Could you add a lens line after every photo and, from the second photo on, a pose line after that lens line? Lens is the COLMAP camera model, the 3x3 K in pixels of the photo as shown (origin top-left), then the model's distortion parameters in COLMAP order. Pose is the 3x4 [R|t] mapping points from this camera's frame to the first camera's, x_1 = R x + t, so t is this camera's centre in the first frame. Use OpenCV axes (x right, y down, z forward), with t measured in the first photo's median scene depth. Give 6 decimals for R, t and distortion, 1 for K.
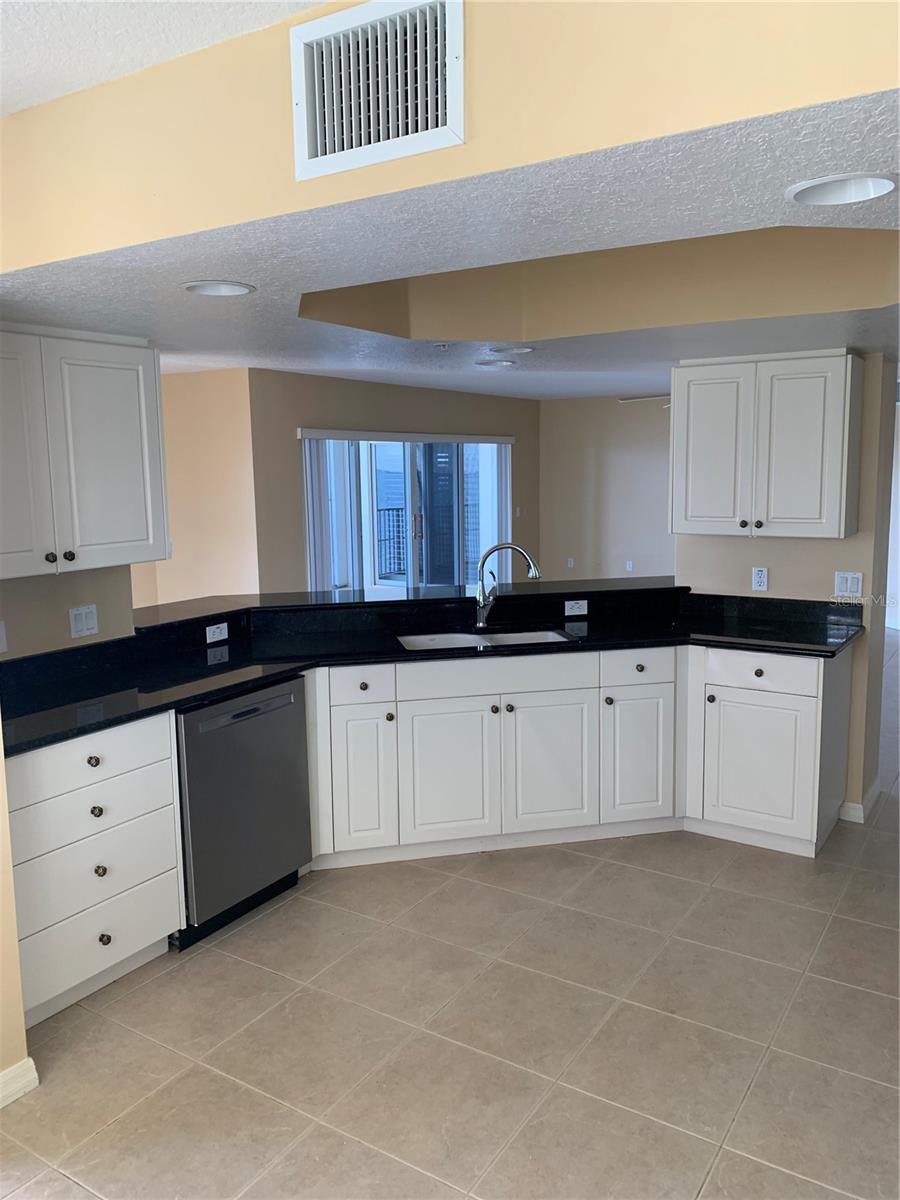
lens RADIAL K [[921.8, 0, 449.0], [0, 921.8, 598.9], [0, 0, 1]] dist [0.015367, -0.000947]
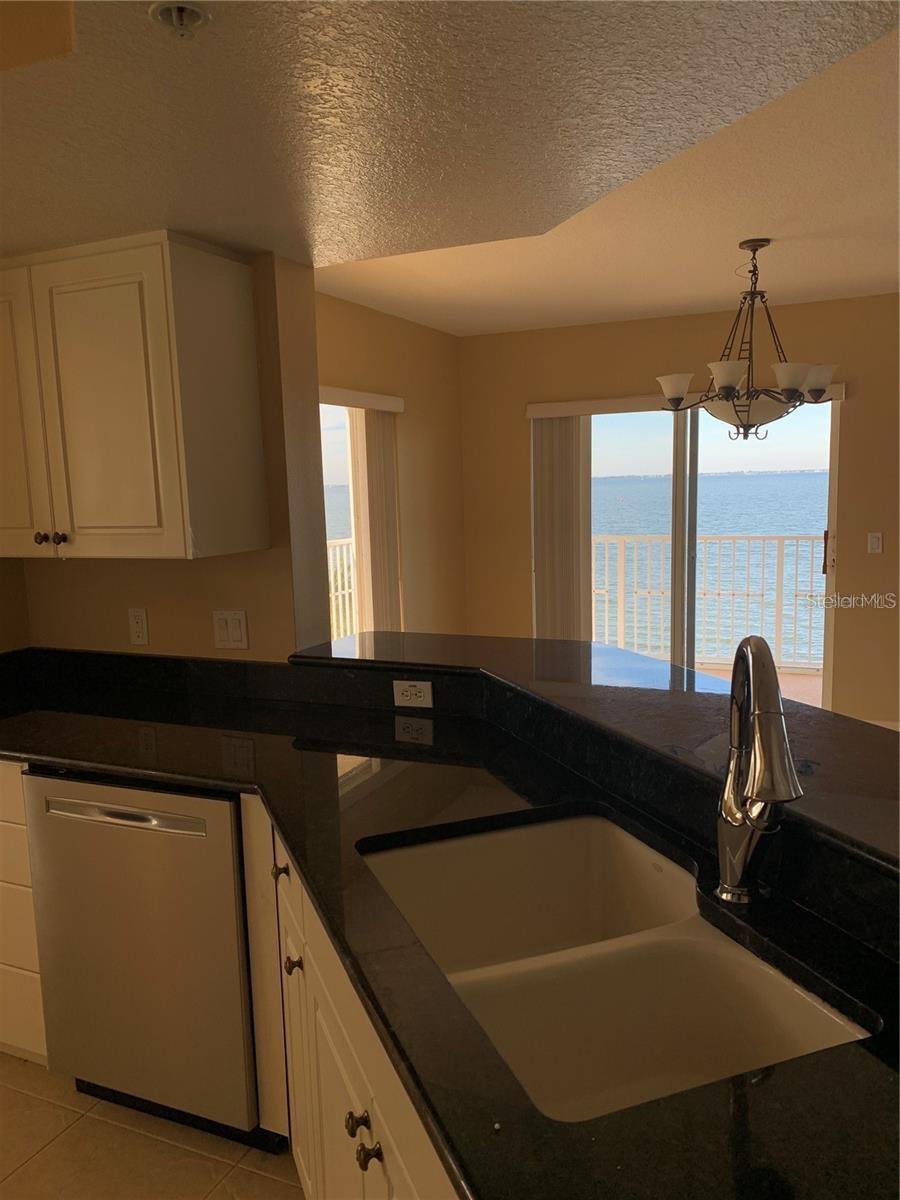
lens RADIAL K [[921.8, 0, 450.7], [0, 921.8, 605.4], [0, 0, 1]] dist [0.015367, -0.000947]
pose [[0.154119, 0.142048, -0.977788, 0.127732], [-0.121082, 0.984868, 0.123991, -0.037271], [0.980605, 0.099283, 0.168986, 0.340206]]
